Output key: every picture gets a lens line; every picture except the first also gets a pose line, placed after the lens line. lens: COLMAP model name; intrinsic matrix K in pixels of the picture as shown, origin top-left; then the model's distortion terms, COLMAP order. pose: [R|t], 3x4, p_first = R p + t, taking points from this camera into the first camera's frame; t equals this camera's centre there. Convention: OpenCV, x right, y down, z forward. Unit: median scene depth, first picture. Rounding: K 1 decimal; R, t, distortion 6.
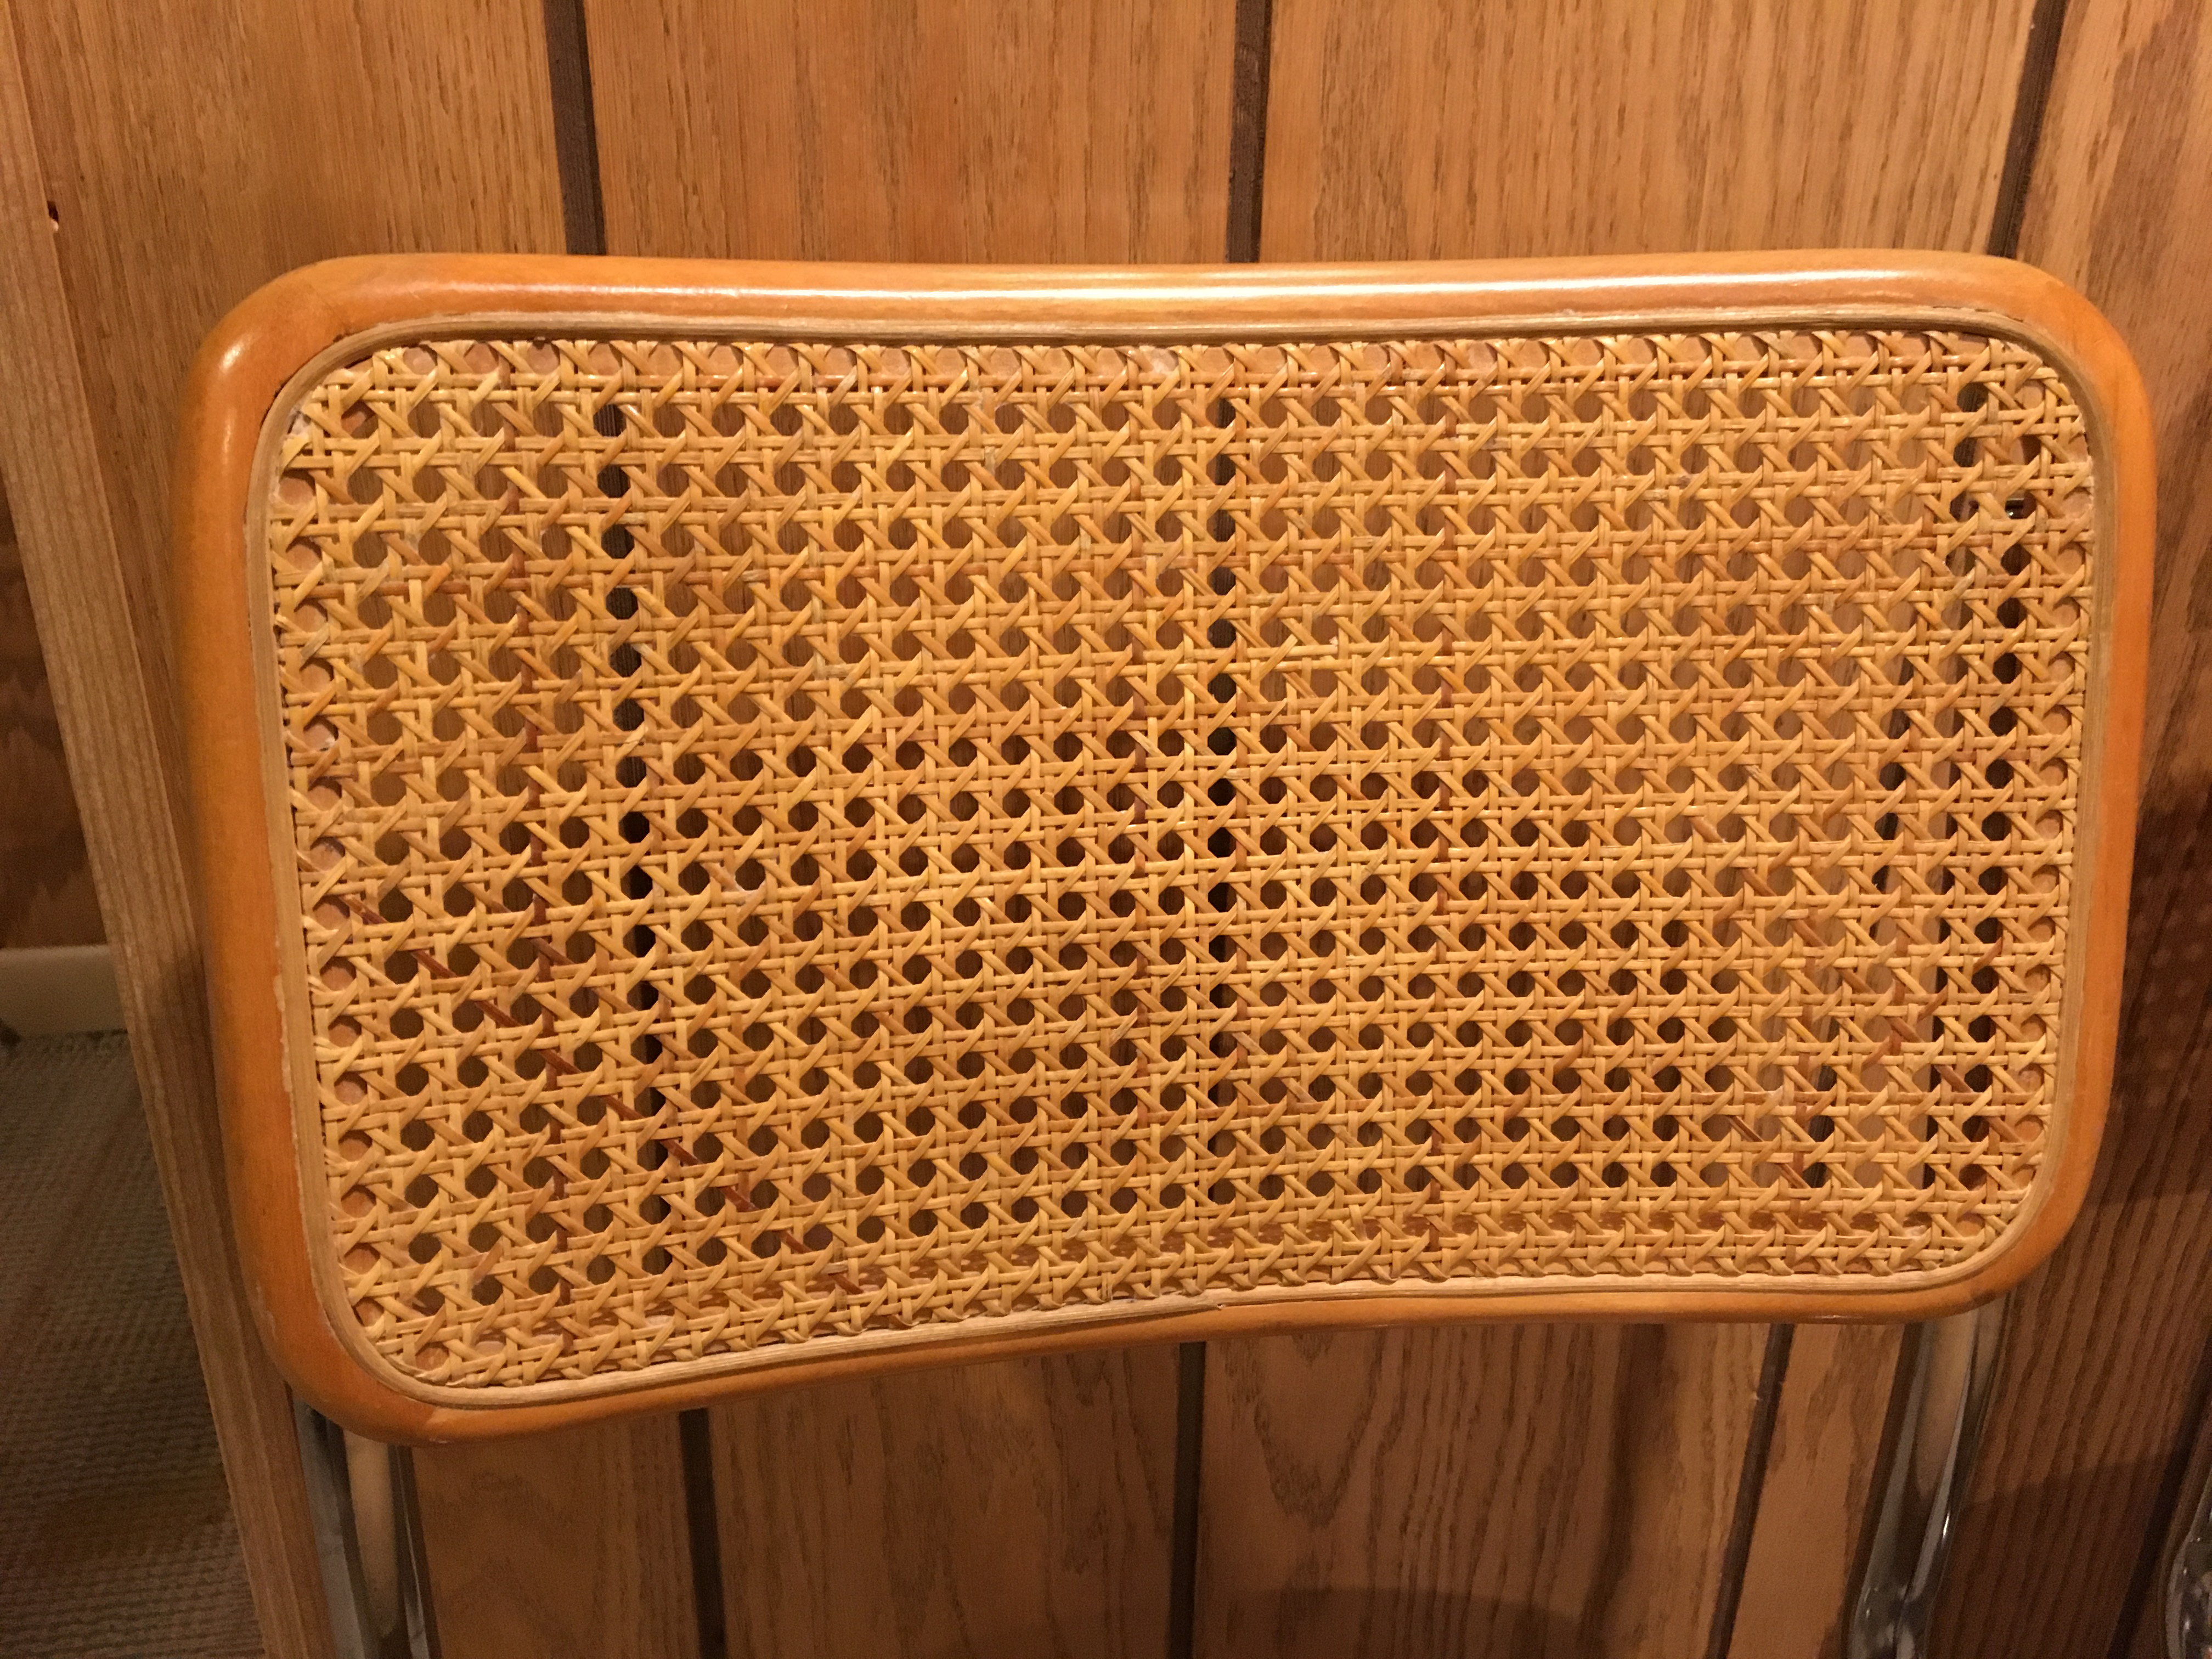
lens RADIAL K [[1852.4, 0, 1086.6], [0, 1852.4, 828.1], [0, 0, 1]] dist [0.071675, -0.096660]
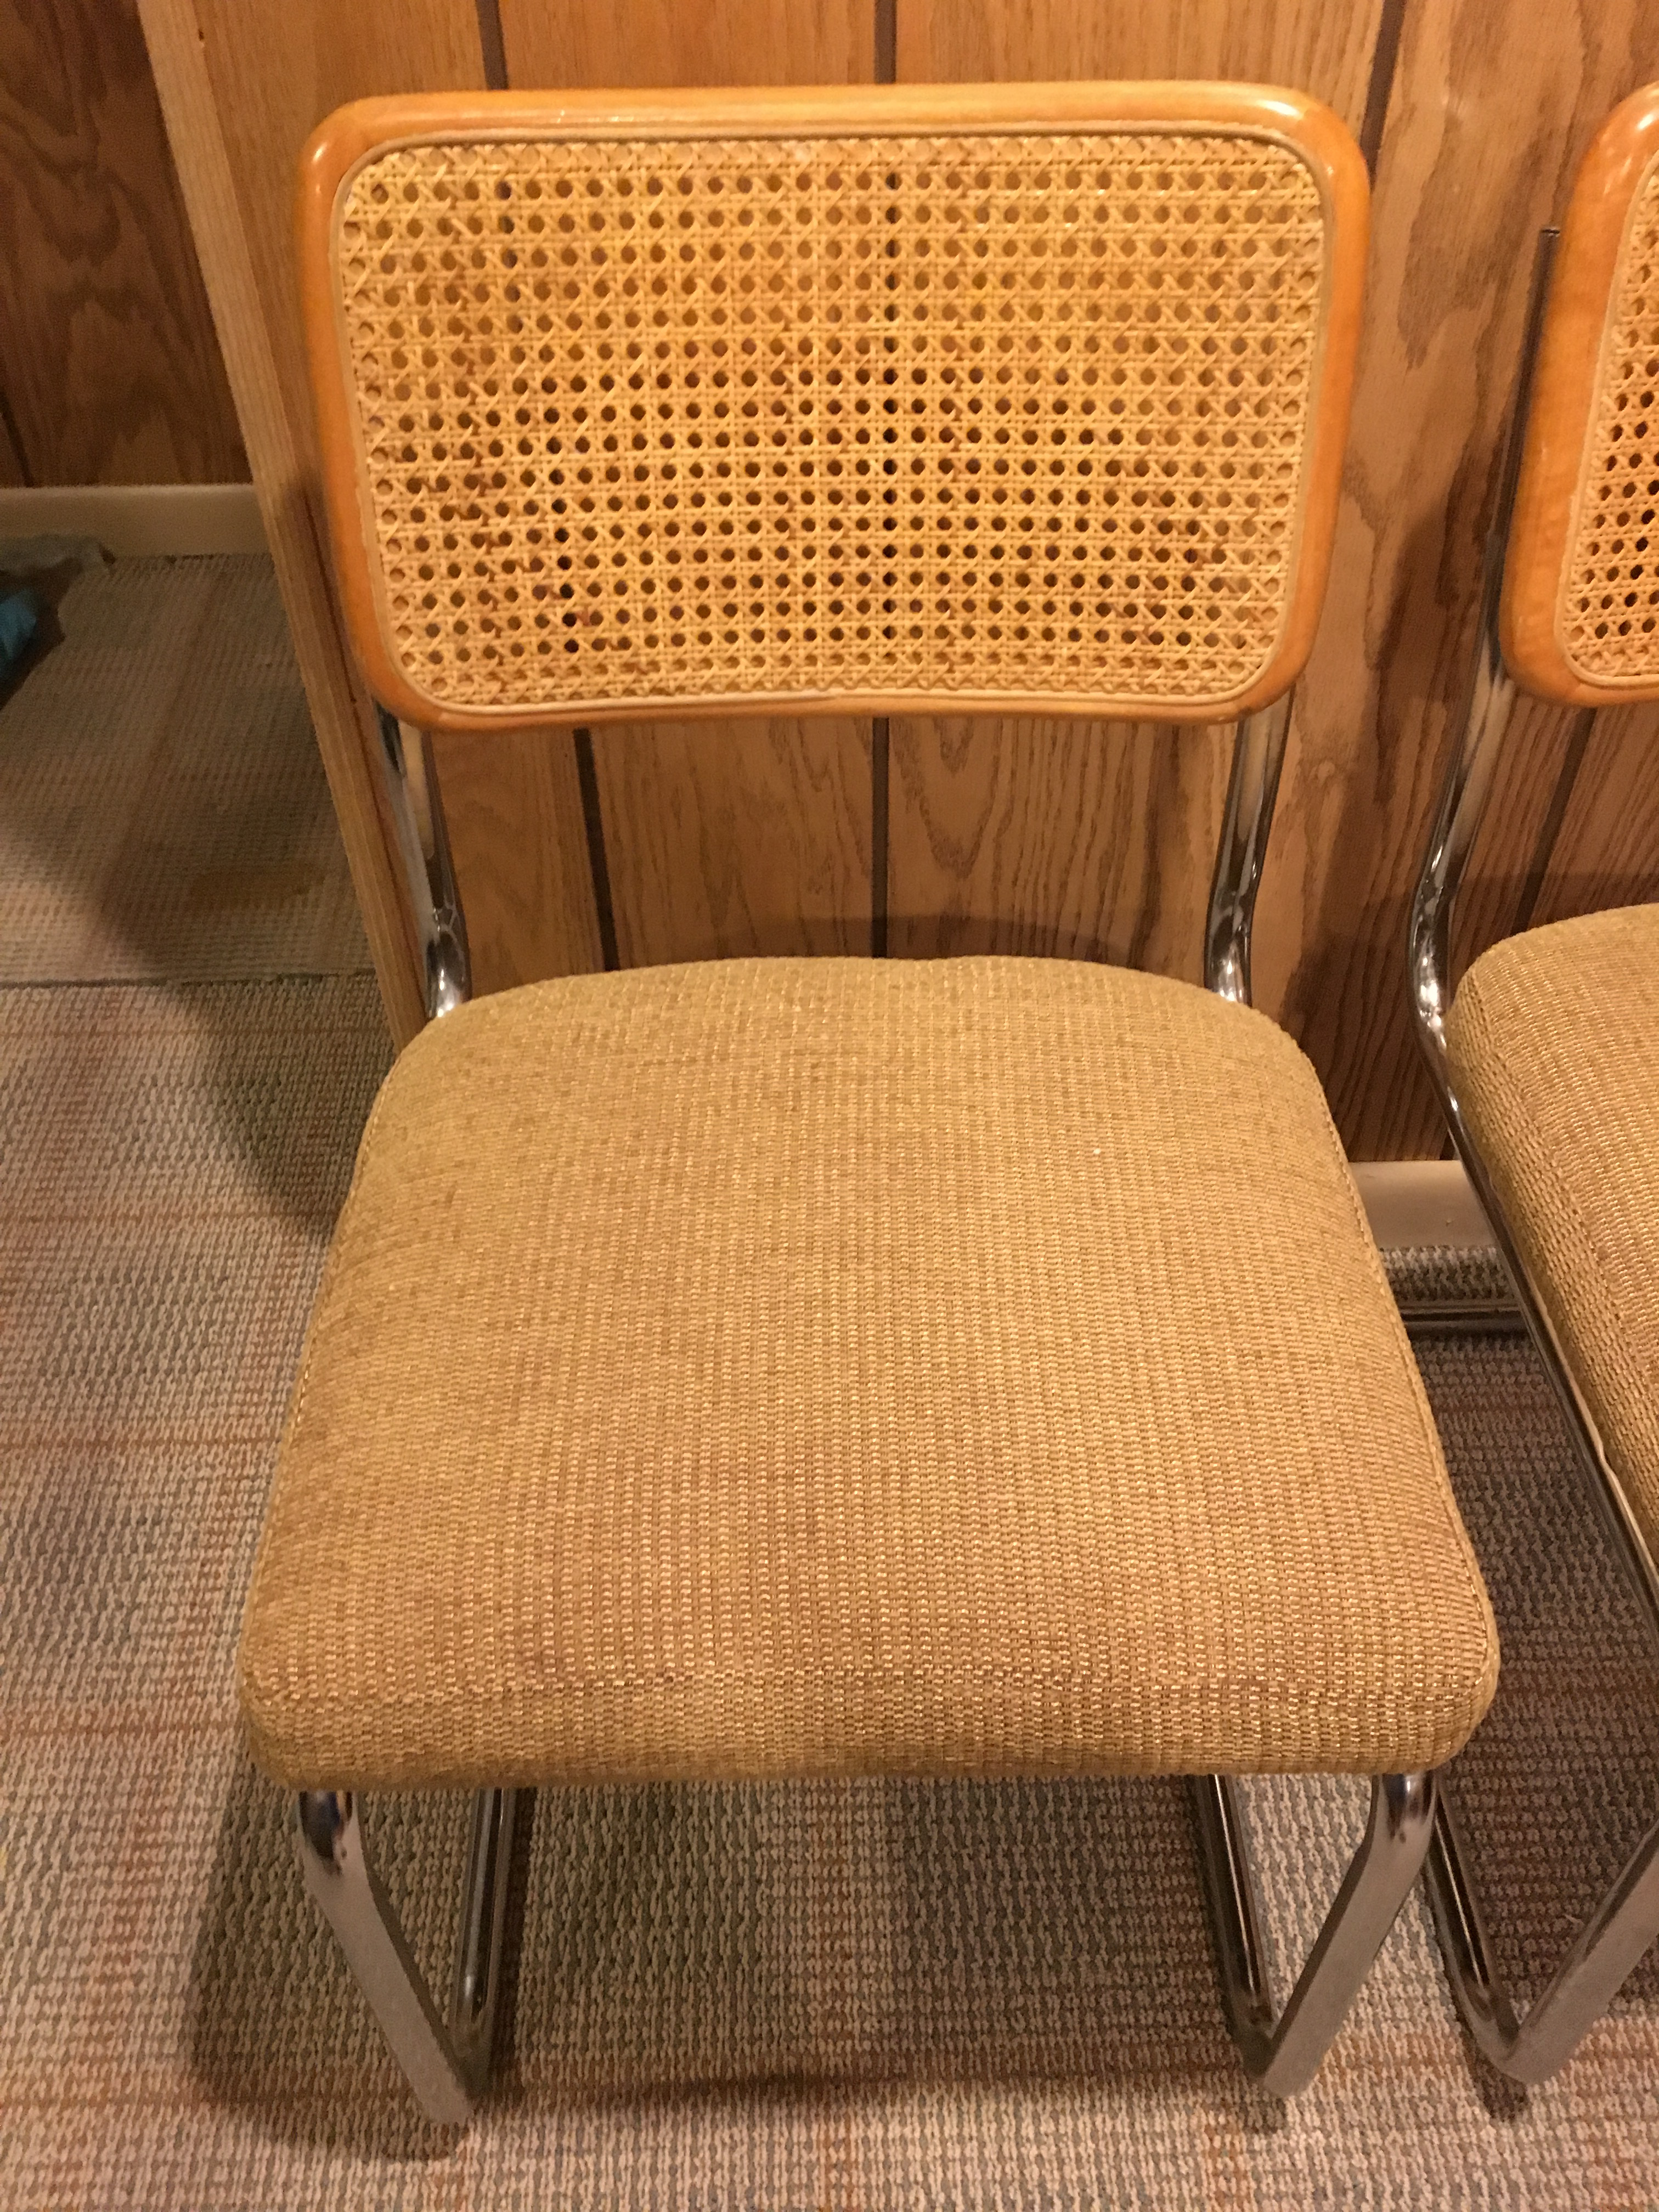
lens RADIAL K [[1852.4, 0, 841.0], [0, 1852.4, 1102.7], [0, 0, 1]] dist [0.071675, -0.096660]
pose [[0.991796, 0.072622, -0.105194, 0.329694], [-0.030963, 0.934919, 0.353508, -0.030316], [0.124020, -0.347350, 0.929498, -0.984662]]
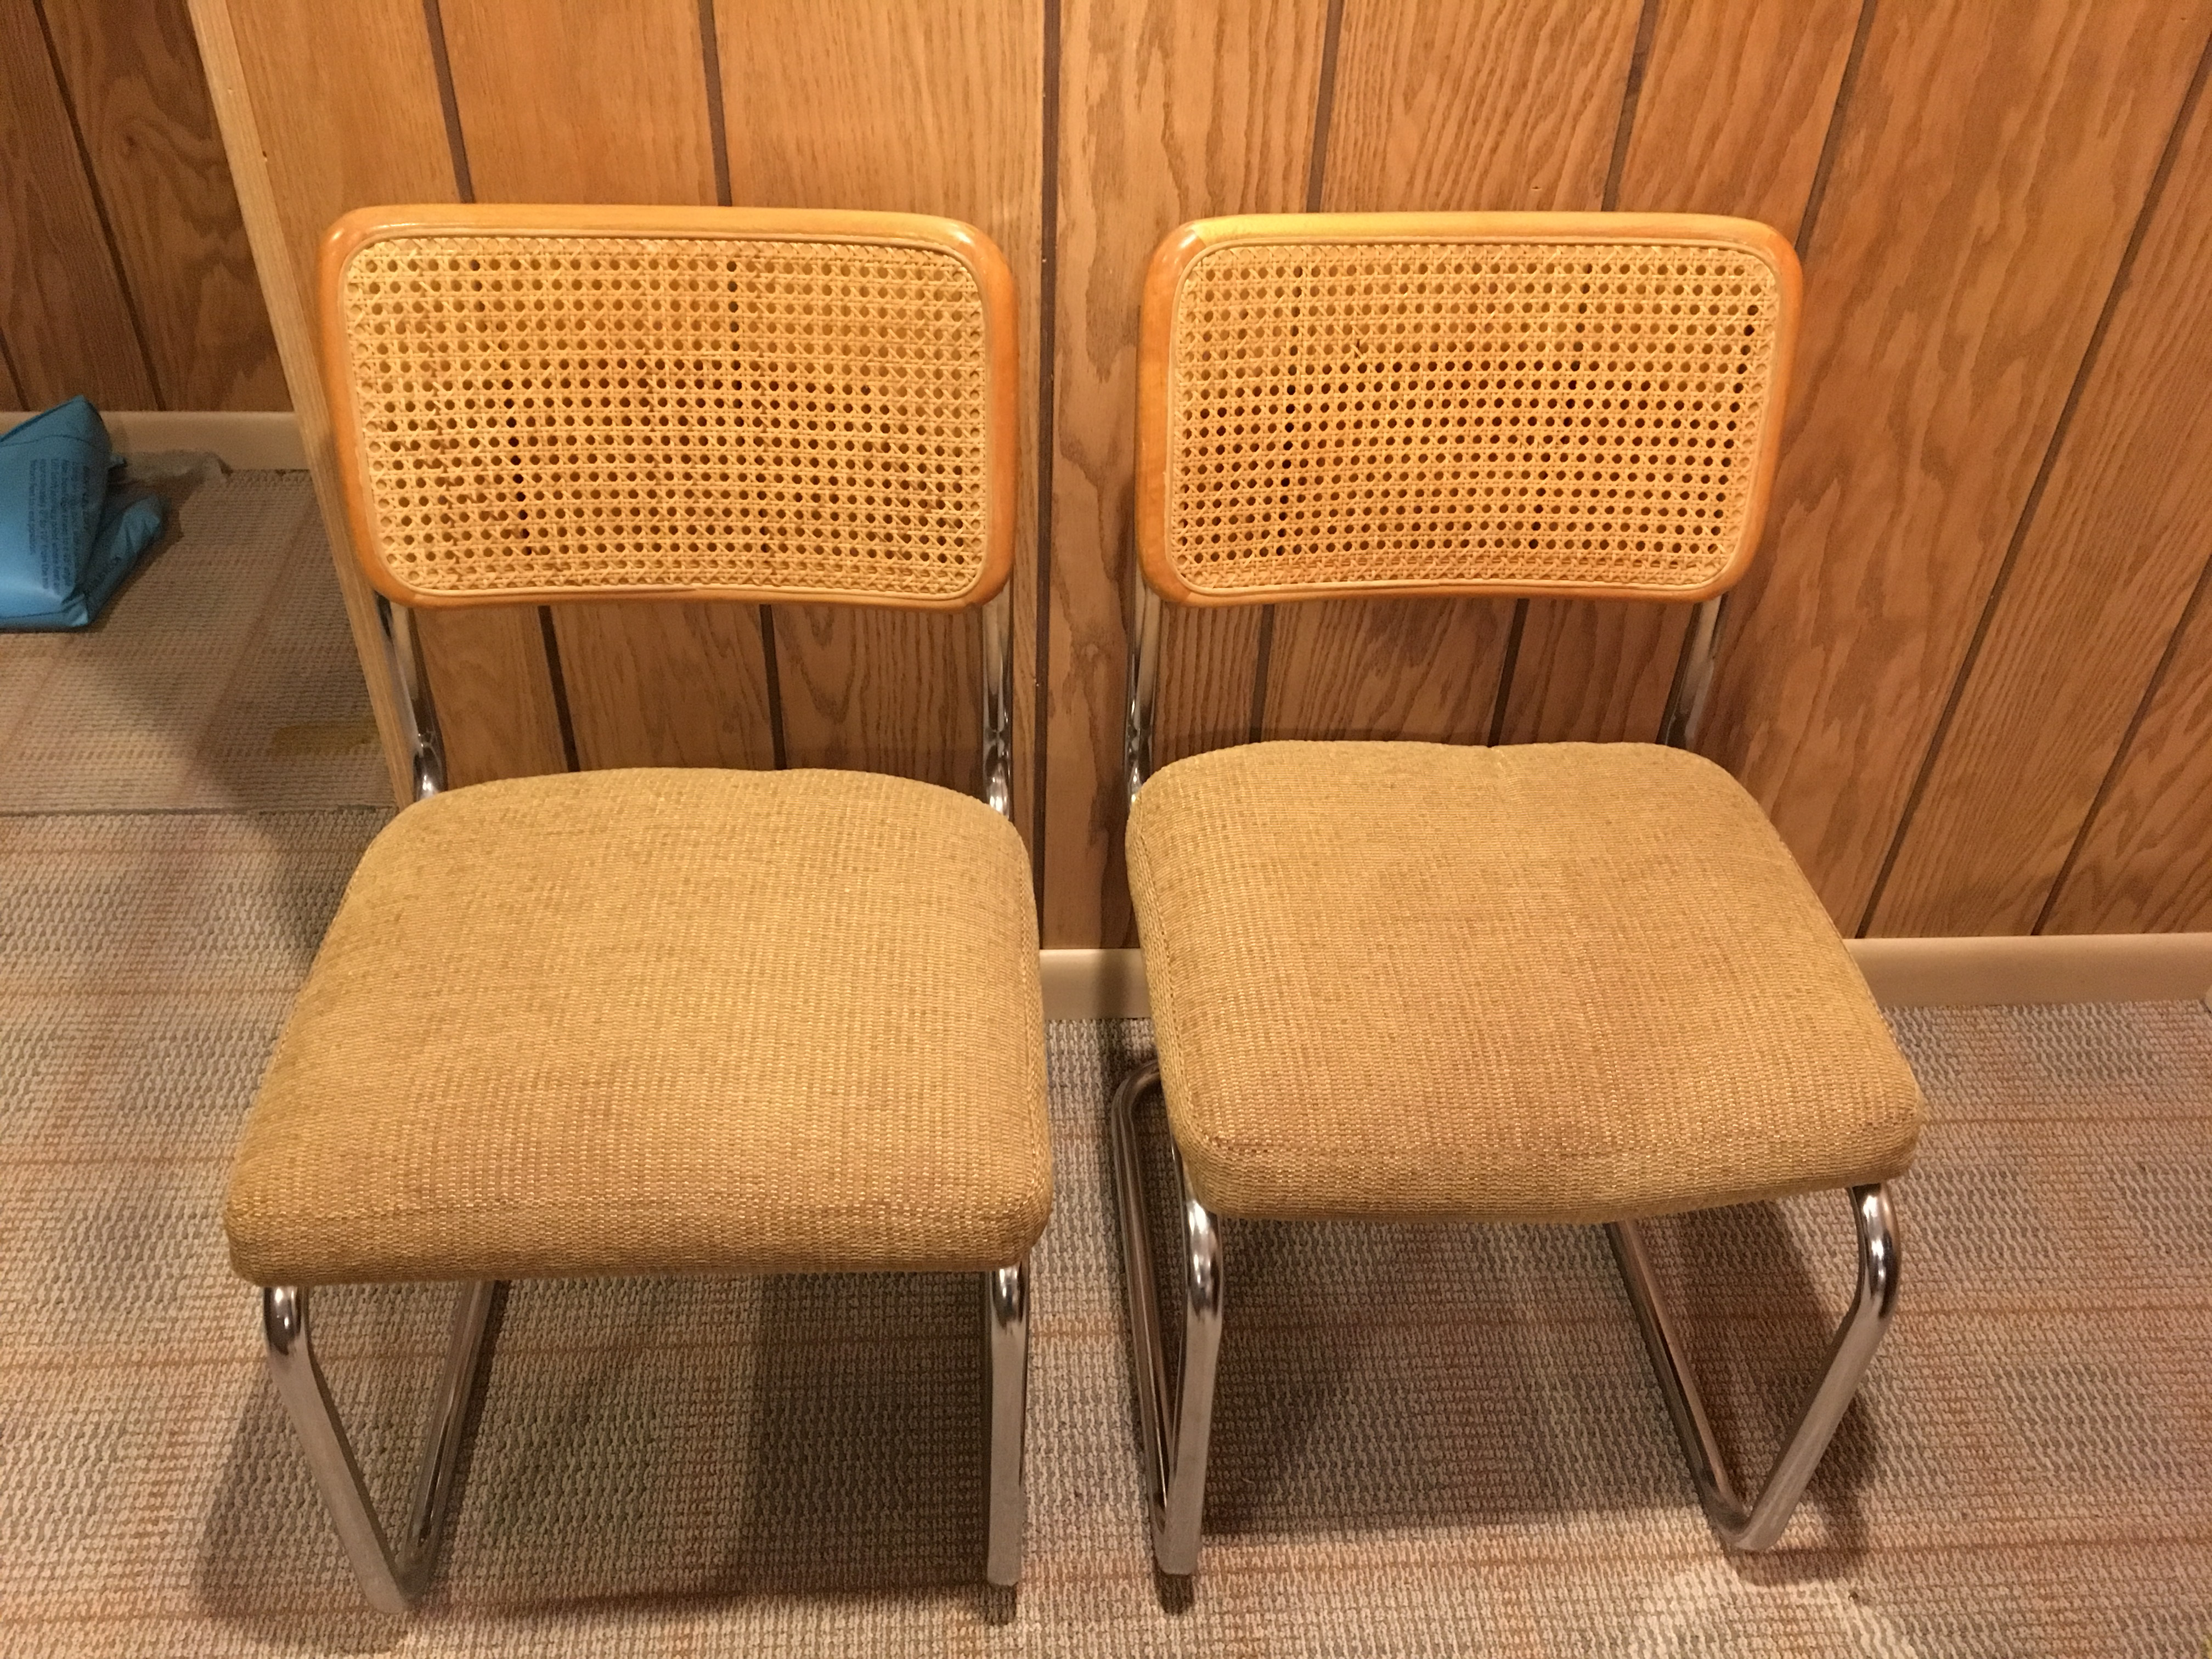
lens RADIAL K [[1852.4, 0, 1097.8], [0, 1852.4, 822.8], [0, 0, 1]] dist [0.071675, -0.096660]
pose [[0.995586, 0.073239, -0.058690, 0.925573], [-0.055590, 0.964011, 0.259986, -0.177391], [0.075619, -0.255576, 0.963827, -1.868543]]
